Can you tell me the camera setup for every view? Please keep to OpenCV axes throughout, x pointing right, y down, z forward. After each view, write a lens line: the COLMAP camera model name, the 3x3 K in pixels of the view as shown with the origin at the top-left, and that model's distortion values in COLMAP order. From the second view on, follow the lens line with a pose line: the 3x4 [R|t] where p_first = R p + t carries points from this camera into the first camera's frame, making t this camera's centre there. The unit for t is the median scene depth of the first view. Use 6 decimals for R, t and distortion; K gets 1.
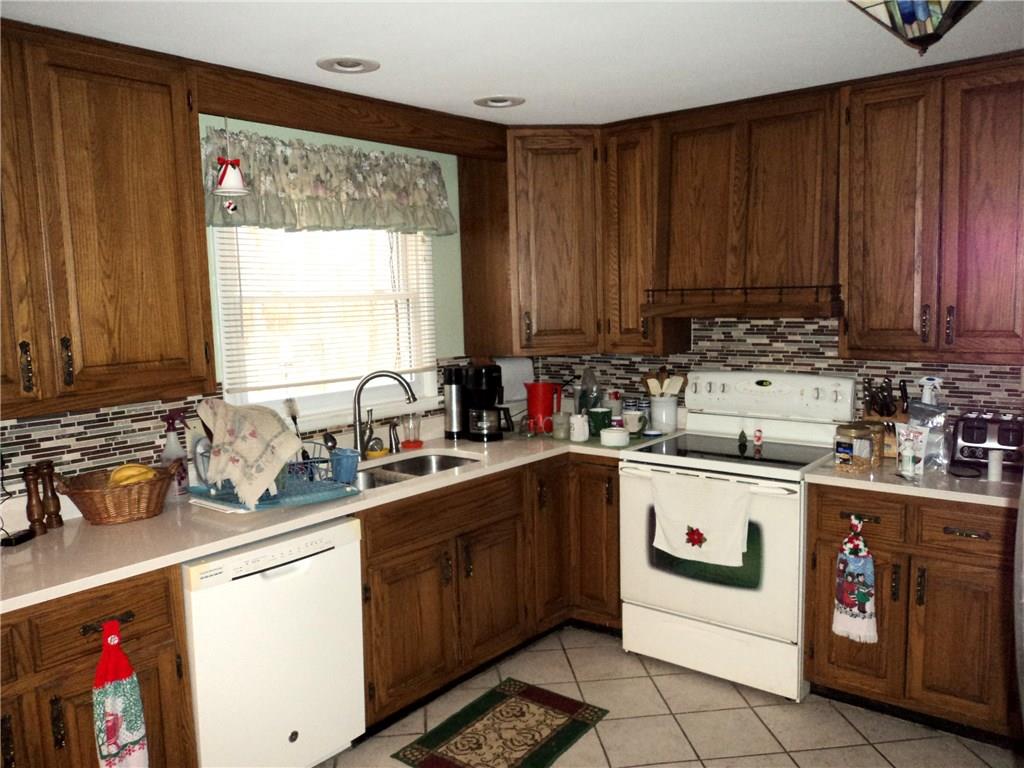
lens RADIAL K [[827.4, 0, 512.0], [0, 827.4, 384.0], [0, 0, 1]] dist [-0.002906, 0.033512]
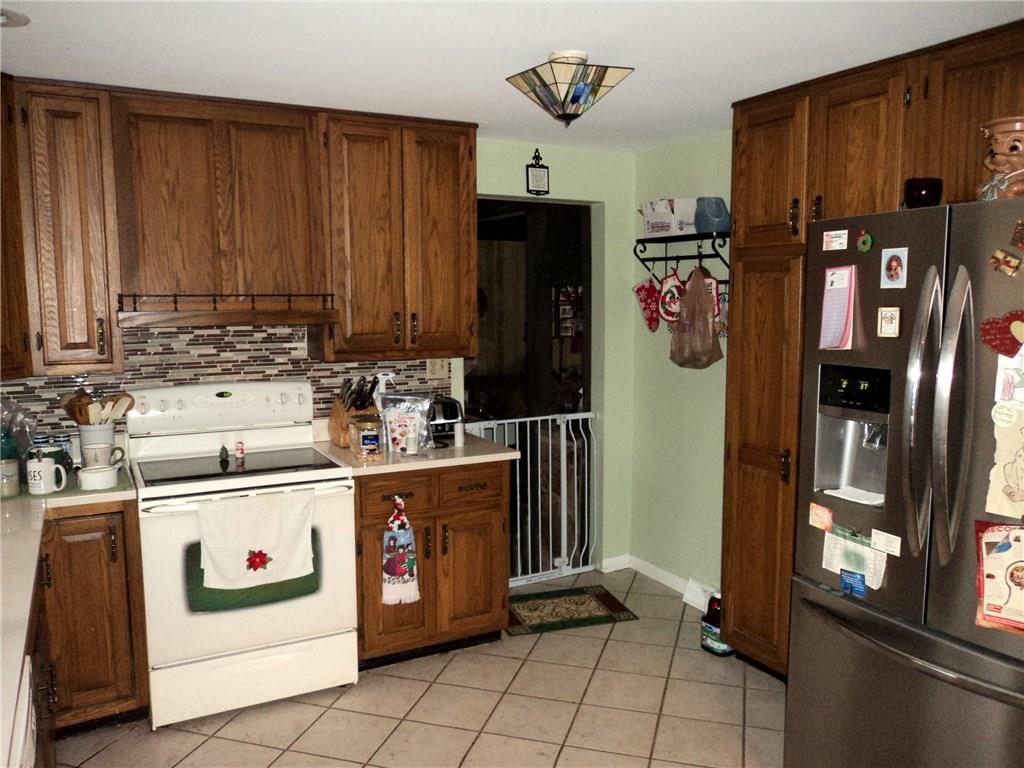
lens RADIAL K [[827.4, 0, 512.0], [0, 827.4, 384.0], [0, 0, 1]] dist [-0.002906, 0.033512]
pose [[0.394274, -0.077072, 0.915755, -0.468784], [0.095746, 0.994499, 0.042476, -0.023315], [-0.913992, 0.070933, 0.399484, 0.323844]]
